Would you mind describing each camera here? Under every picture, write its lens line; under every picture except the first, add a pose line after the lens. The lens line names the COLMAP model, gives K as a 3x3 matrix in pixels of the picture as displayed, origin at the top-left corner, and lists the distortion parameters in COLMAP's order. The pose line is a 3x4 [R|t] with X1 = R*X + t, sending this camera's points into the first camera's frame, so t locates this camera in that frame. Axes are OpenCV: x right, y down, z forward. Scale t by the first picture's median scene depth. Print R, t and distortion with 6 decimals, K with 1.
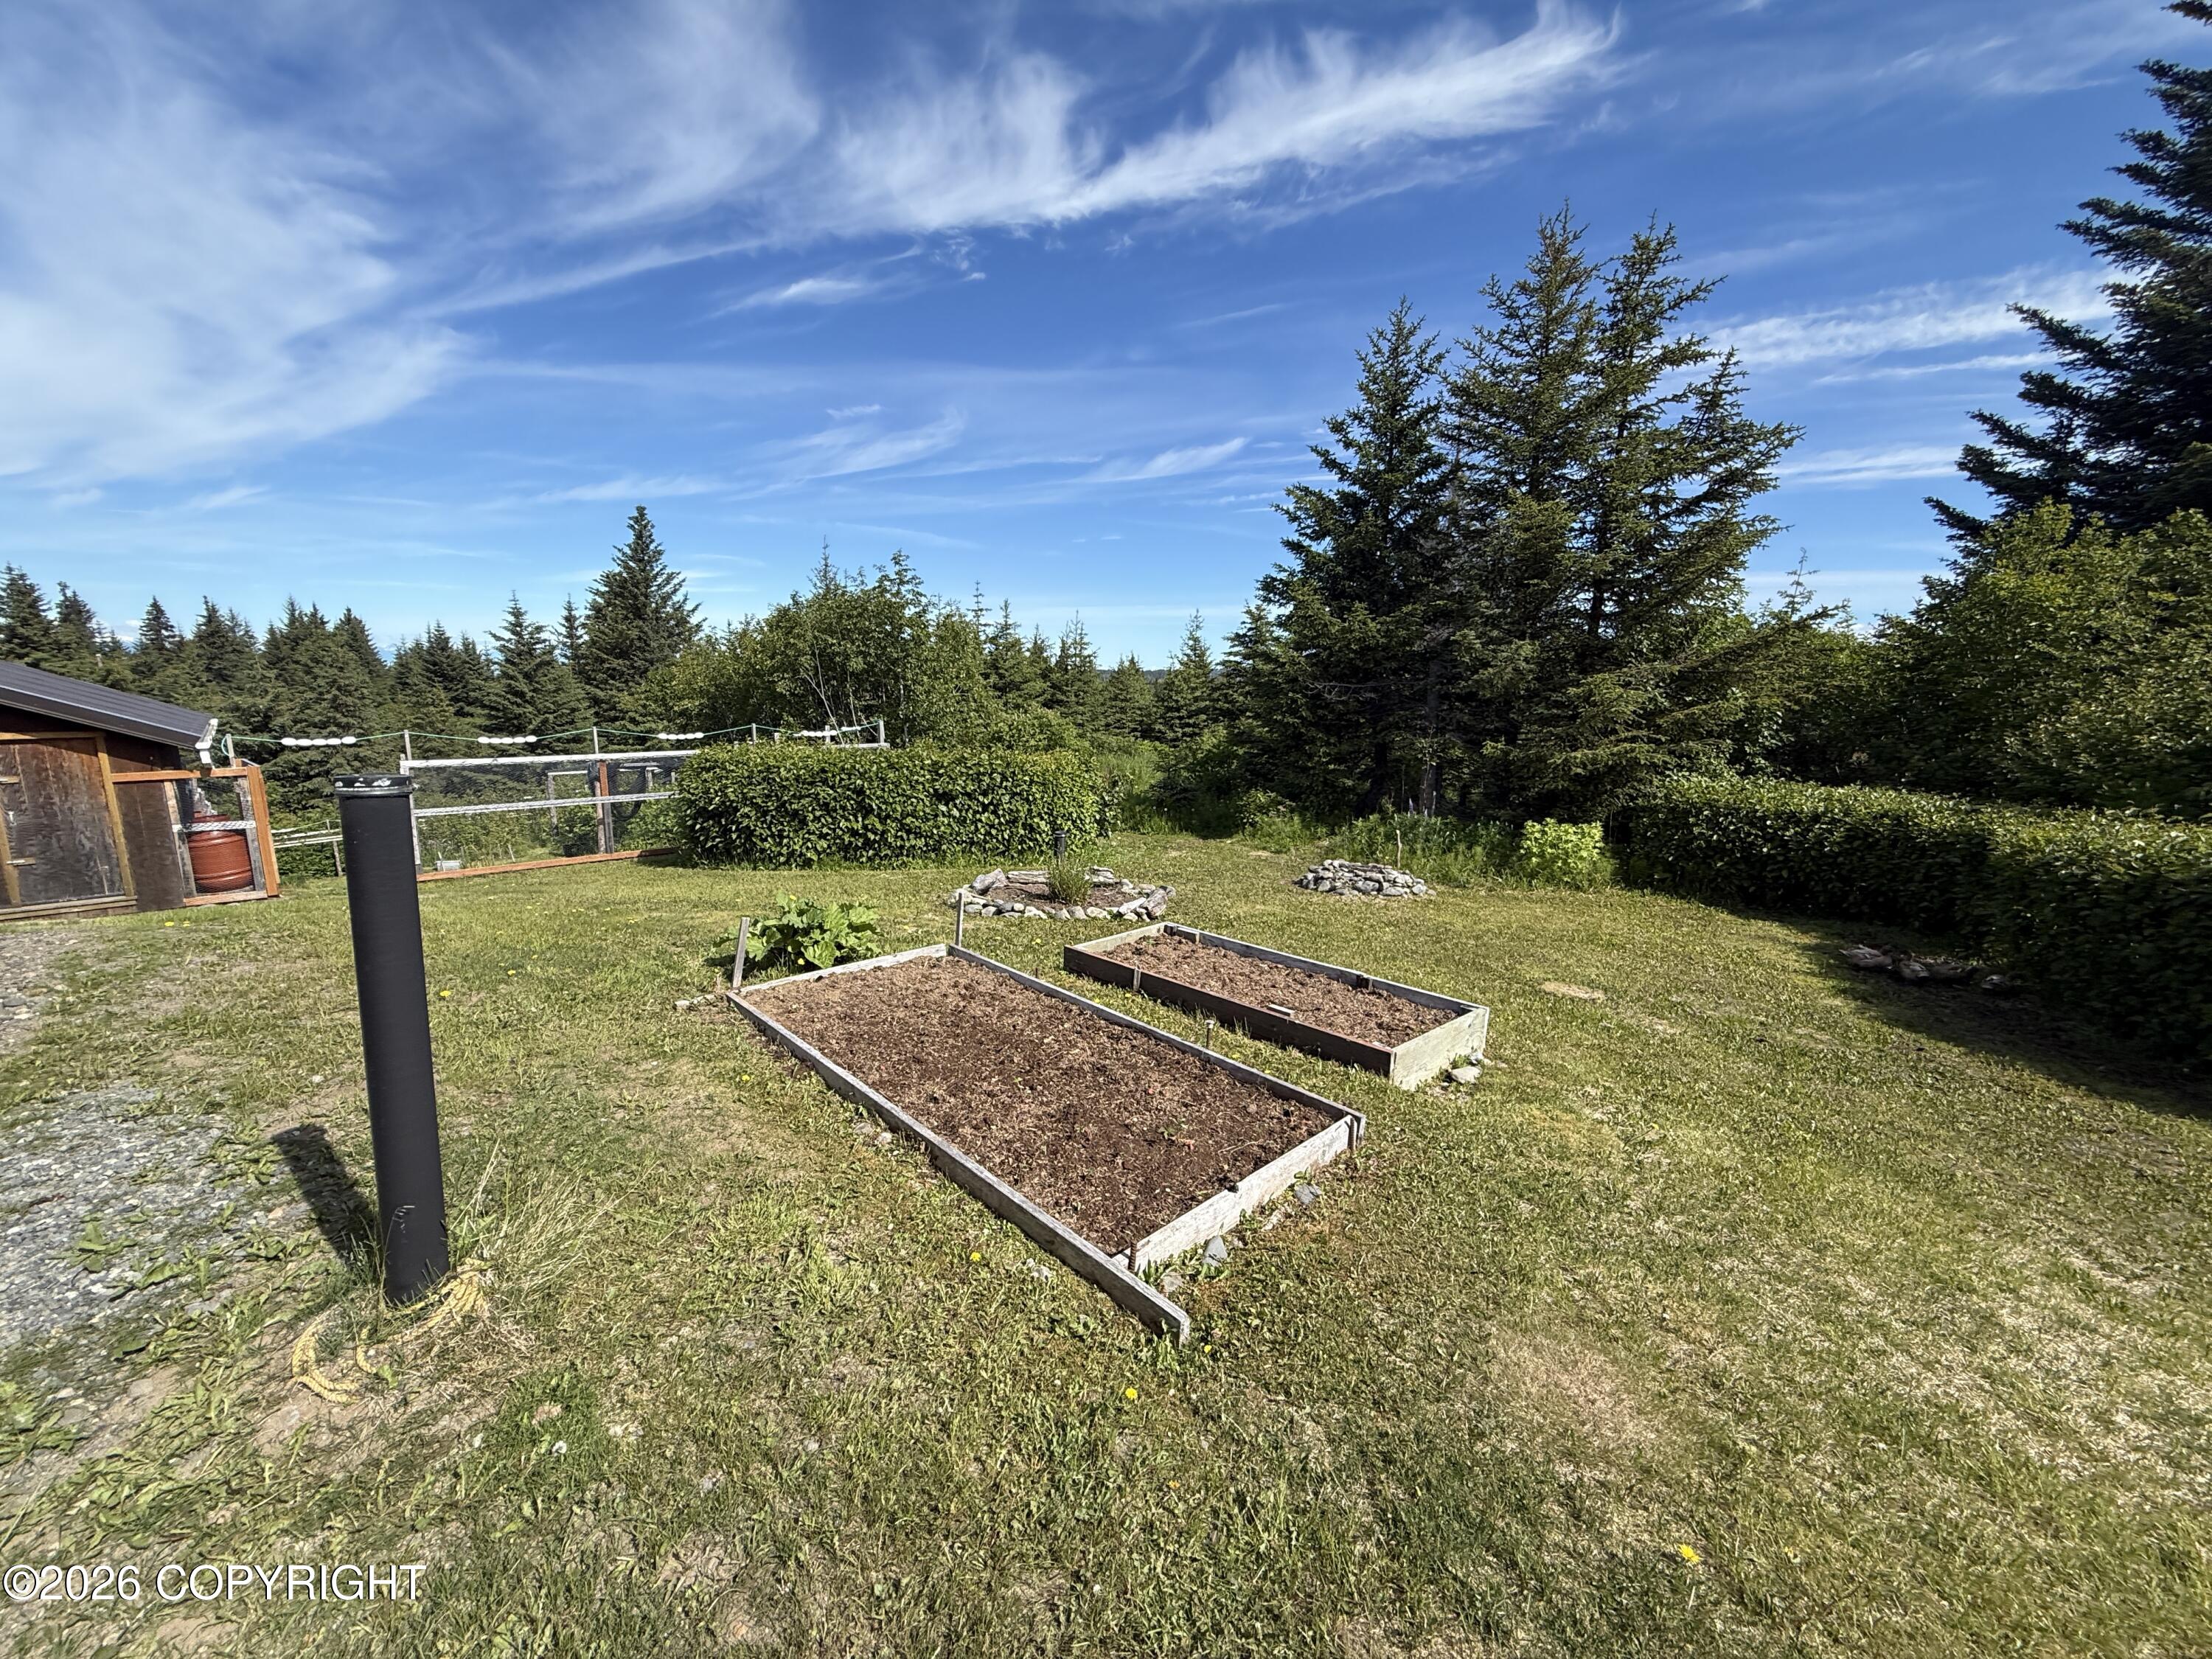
lens RADIAL K [[882.2, 0, 1099.5], [0, 882.2, 830.0], [0, 0, 1]] dist [-0.000147, 0.000092]
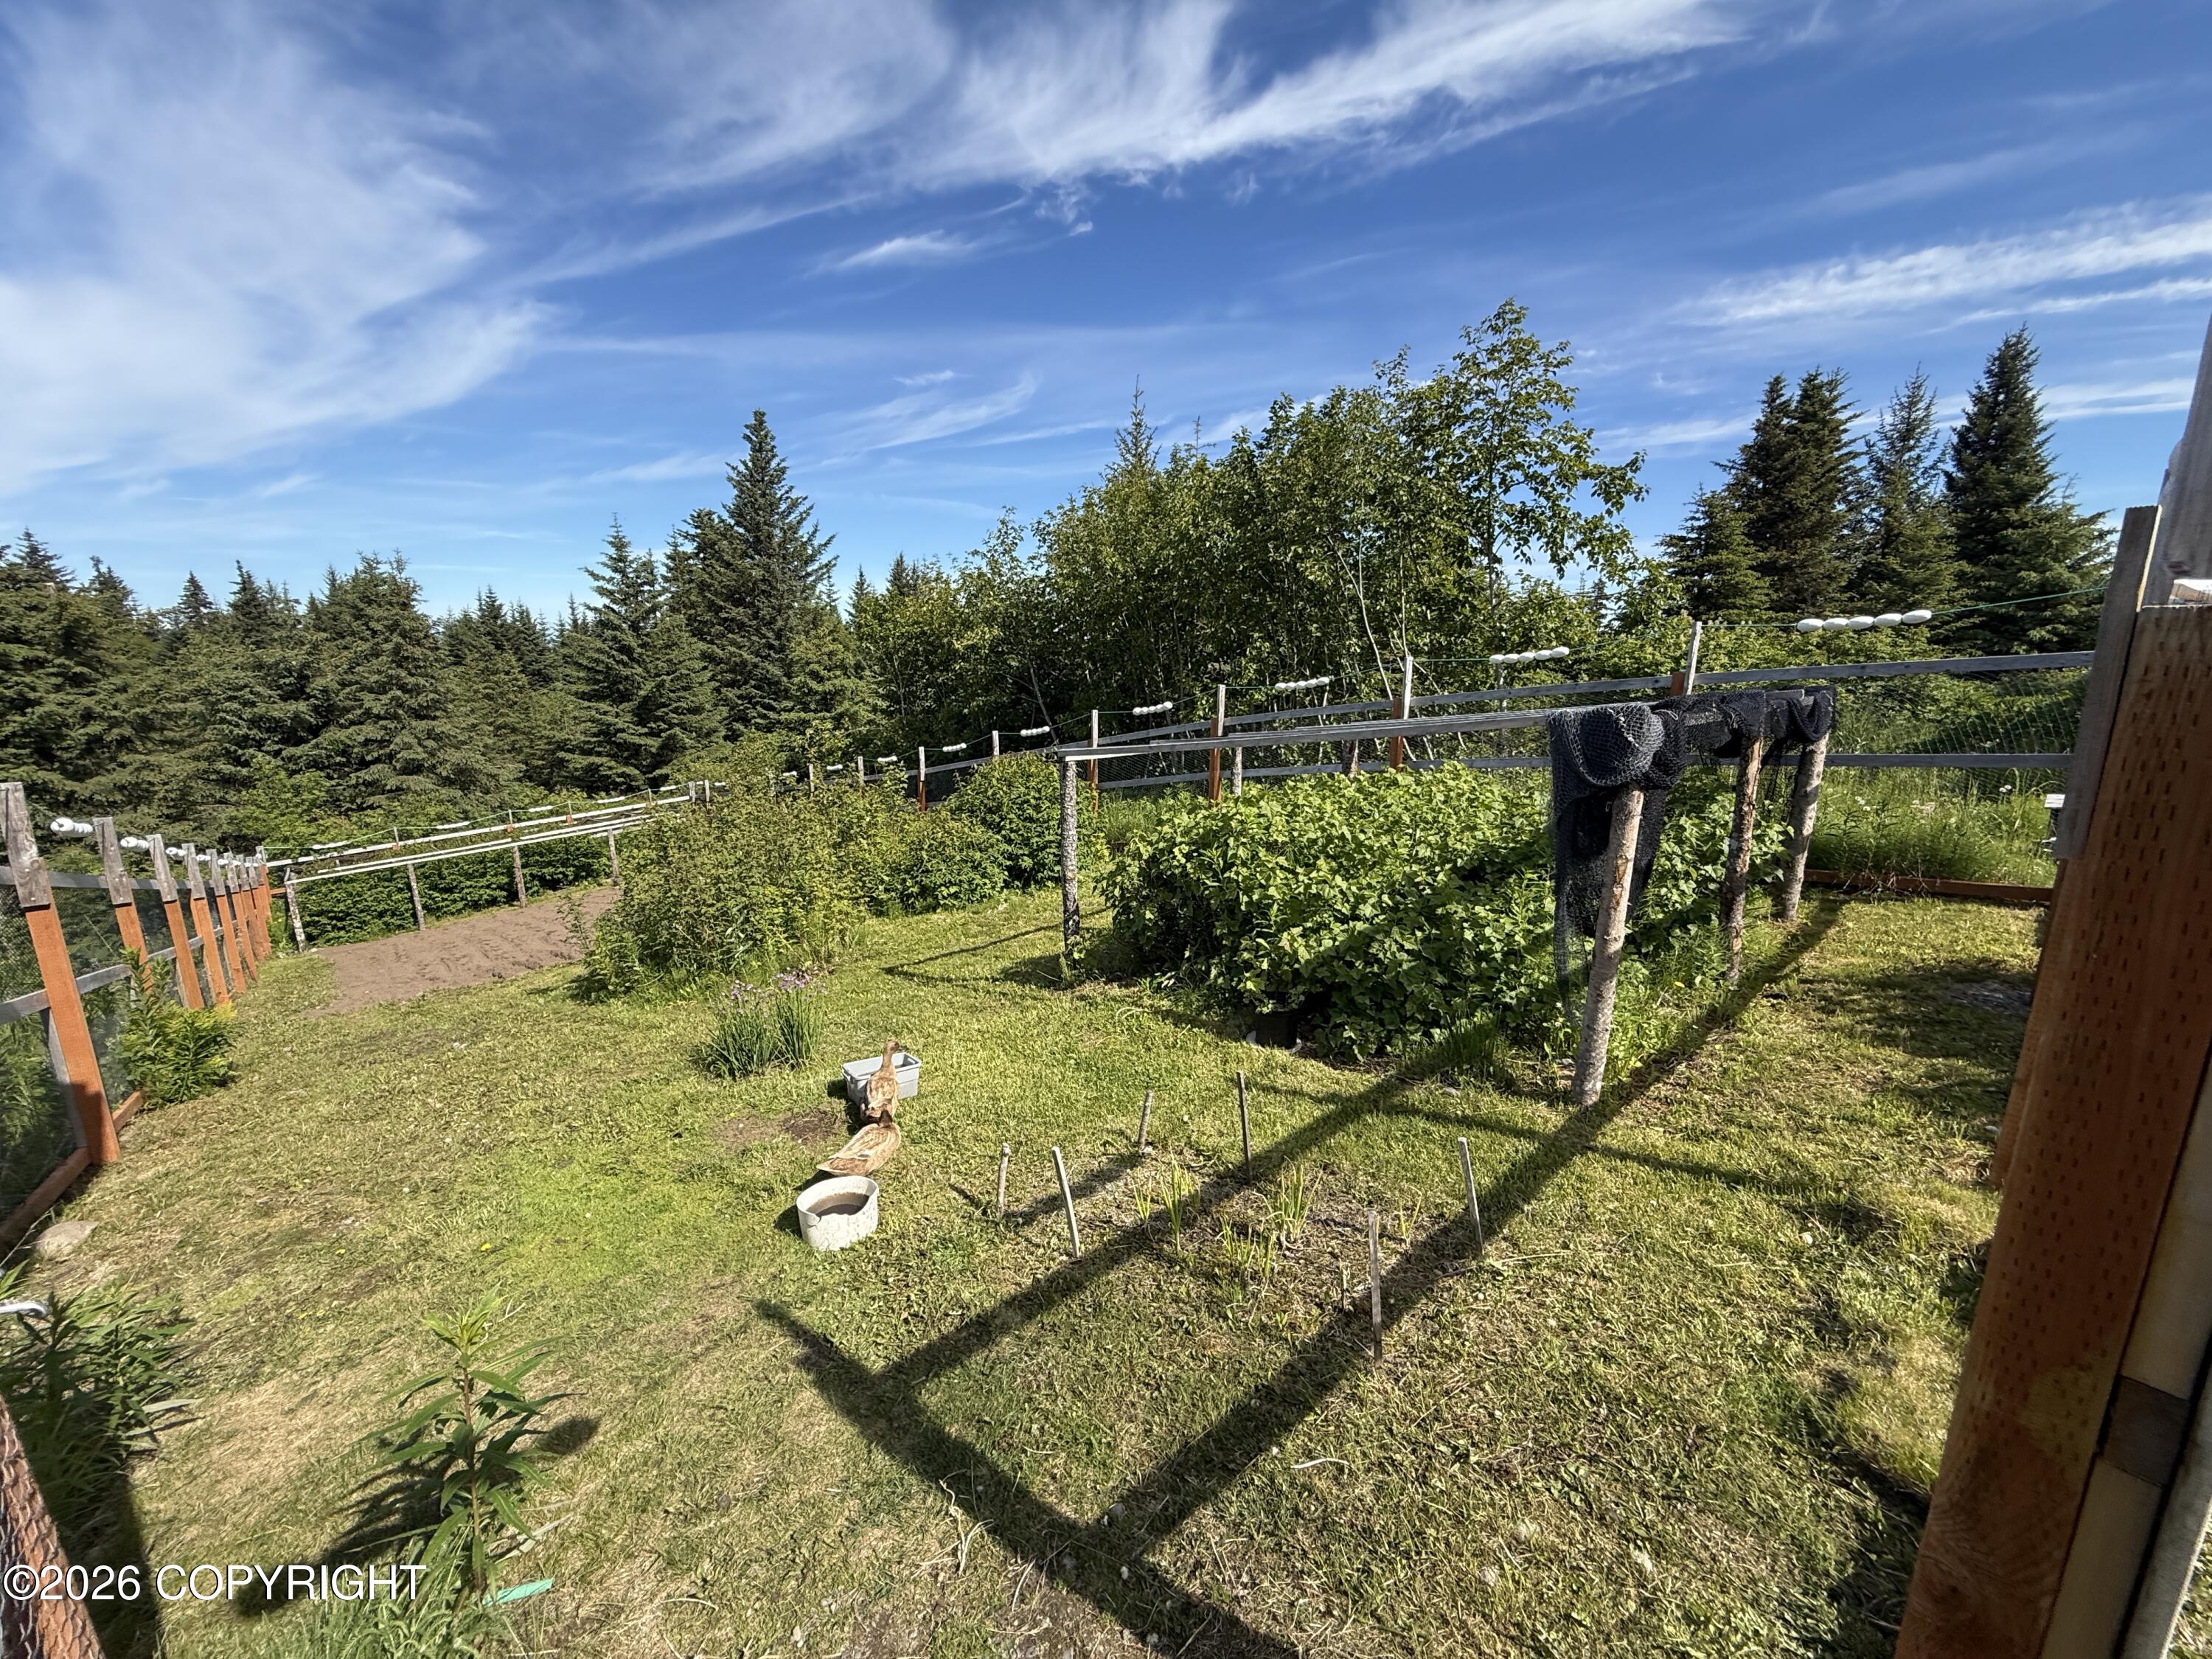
lens RADIAL K [[881.9, 0, 1098.7], [0, 881.9, 830.9], [0, 0, 1]] dist [0.000813, -0.000195]
pose [[0.999440, -0.009784, -0.031996, -0.201054], [0.010789, 0.999450, 0.031370, -0.015275], [0.031672, -0.031698, 0.998996, 0.218337]]
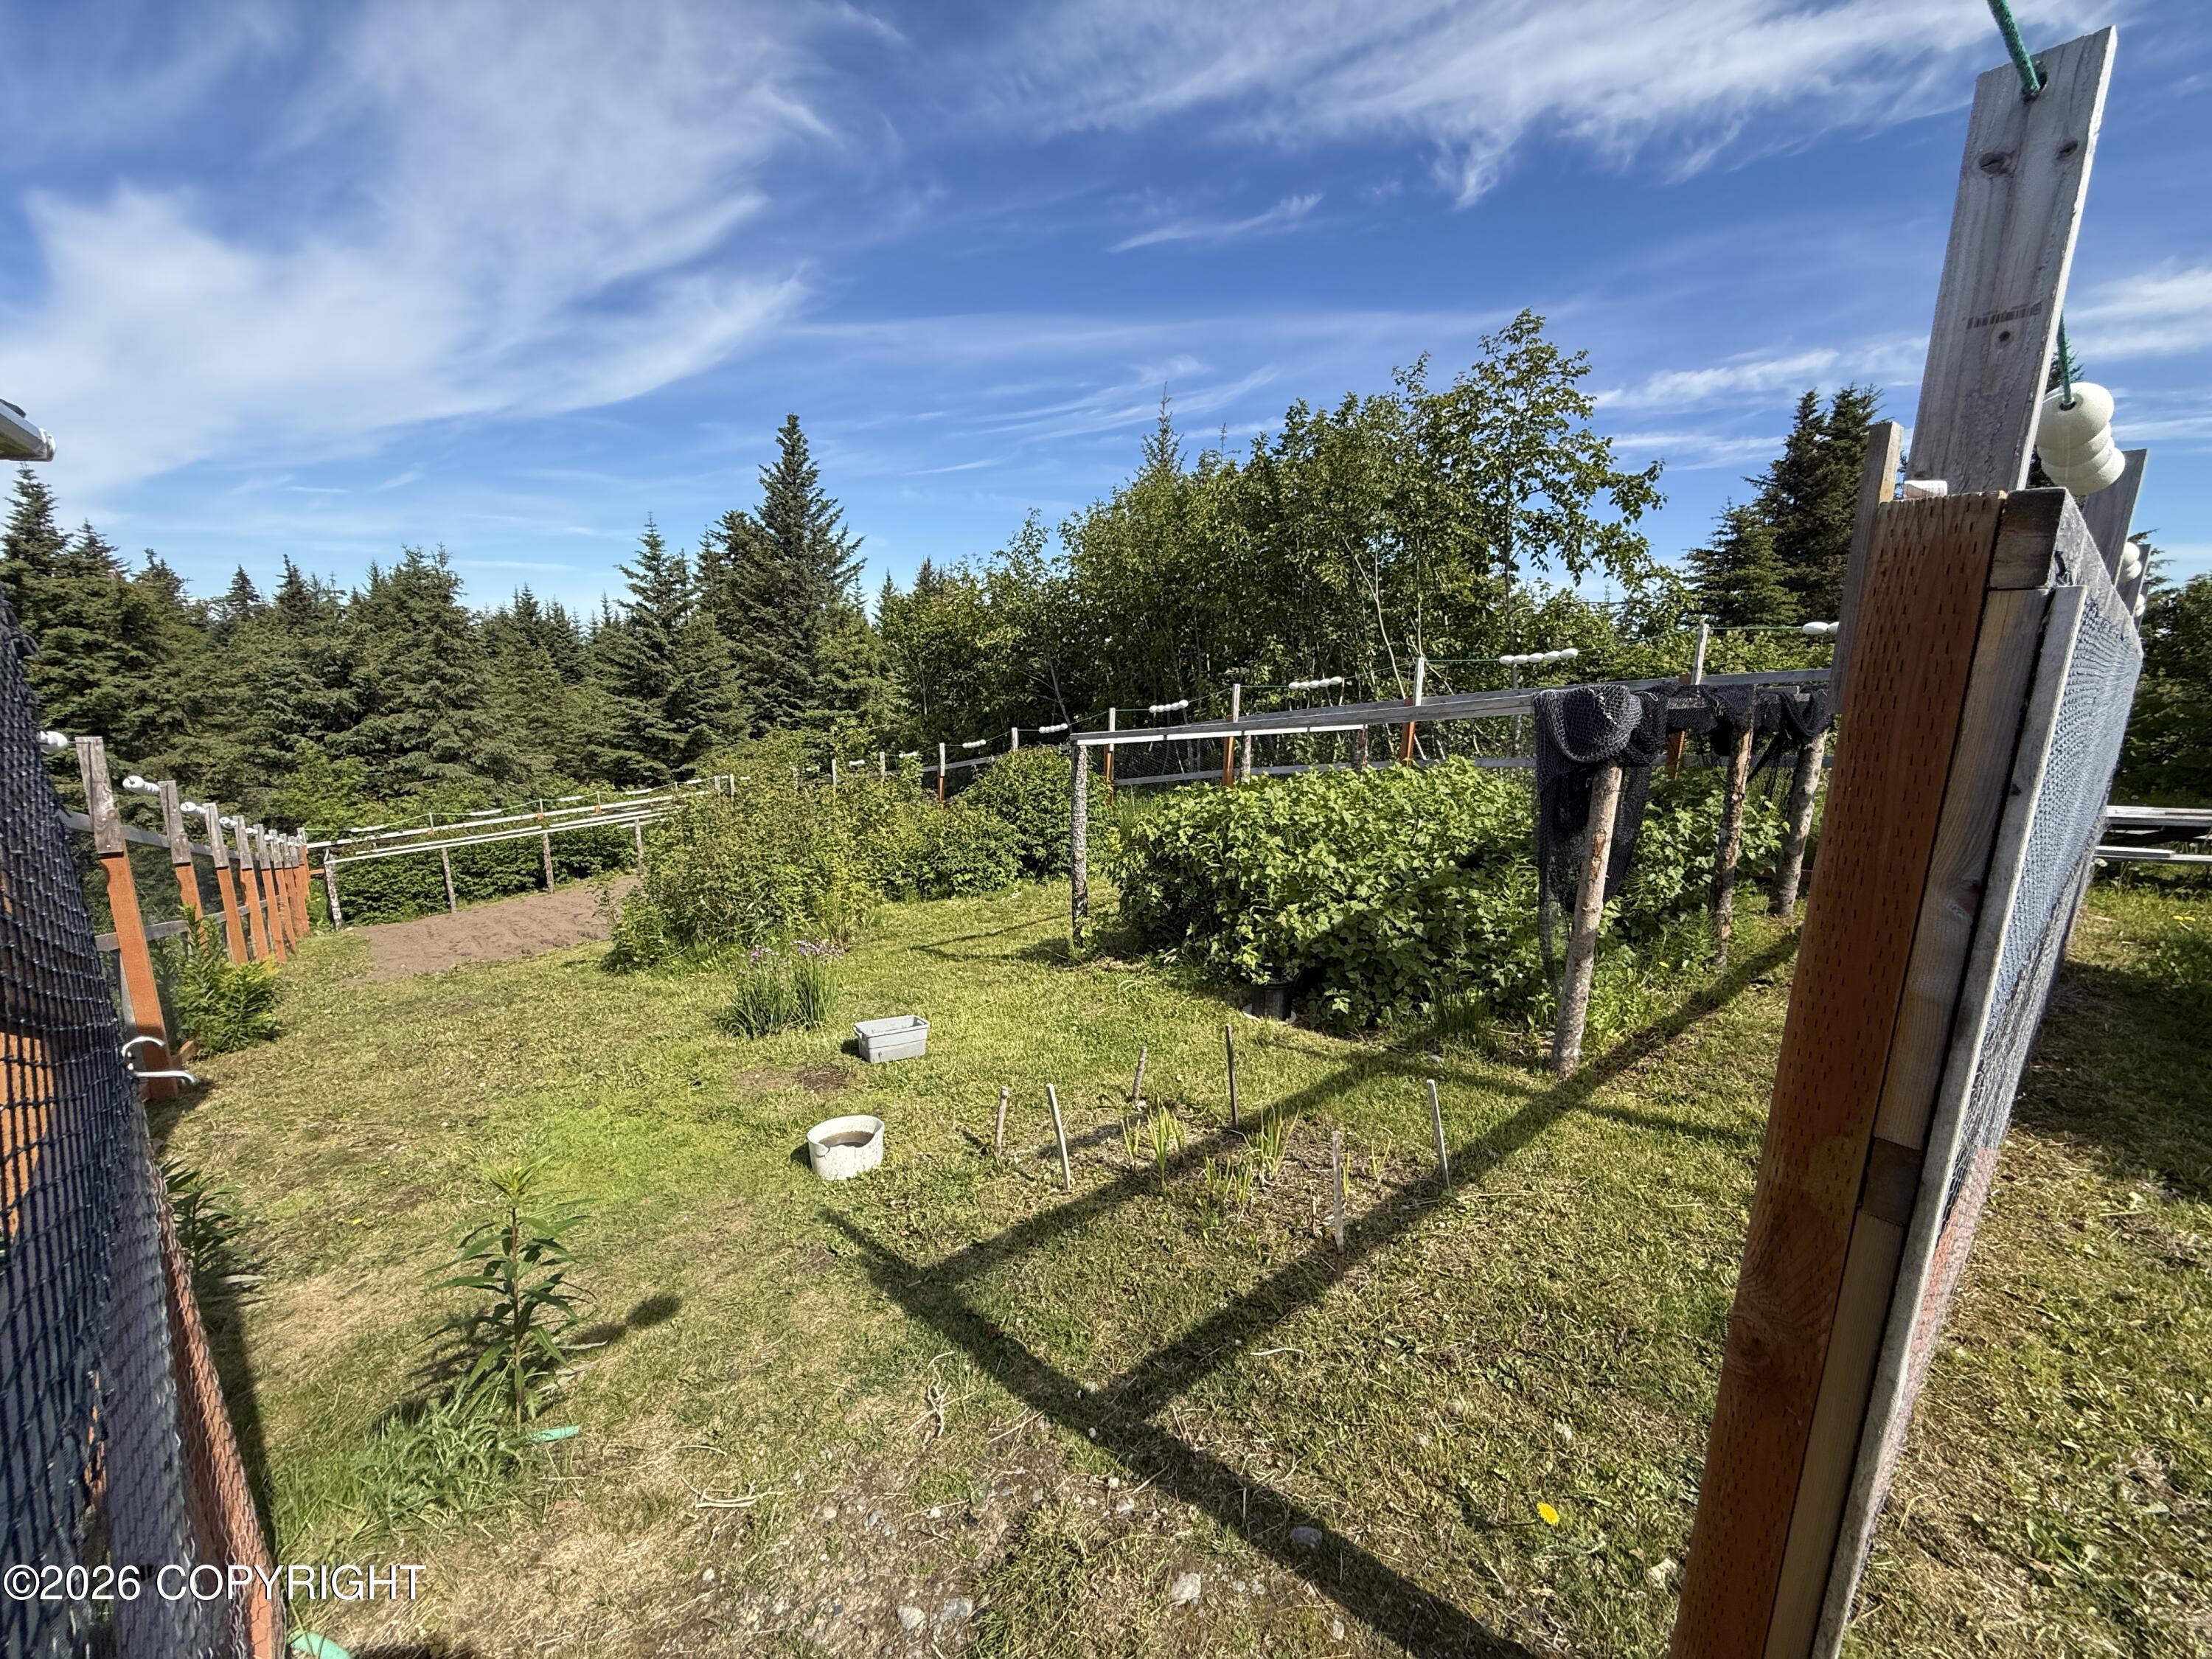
lens RADIAL K [[882.2, 0, 1099.5], [0, 882.2, 830.0], [0, 0, 1]] dist [-0.000147, 0.000092]
pose [[0.998472, 0.012323, -0.053869, -0.199385], [-0.011179, 0.999707, 0.021487, -0.011910], [0.054118, -0.020852, 0.998317, 0.214448]]
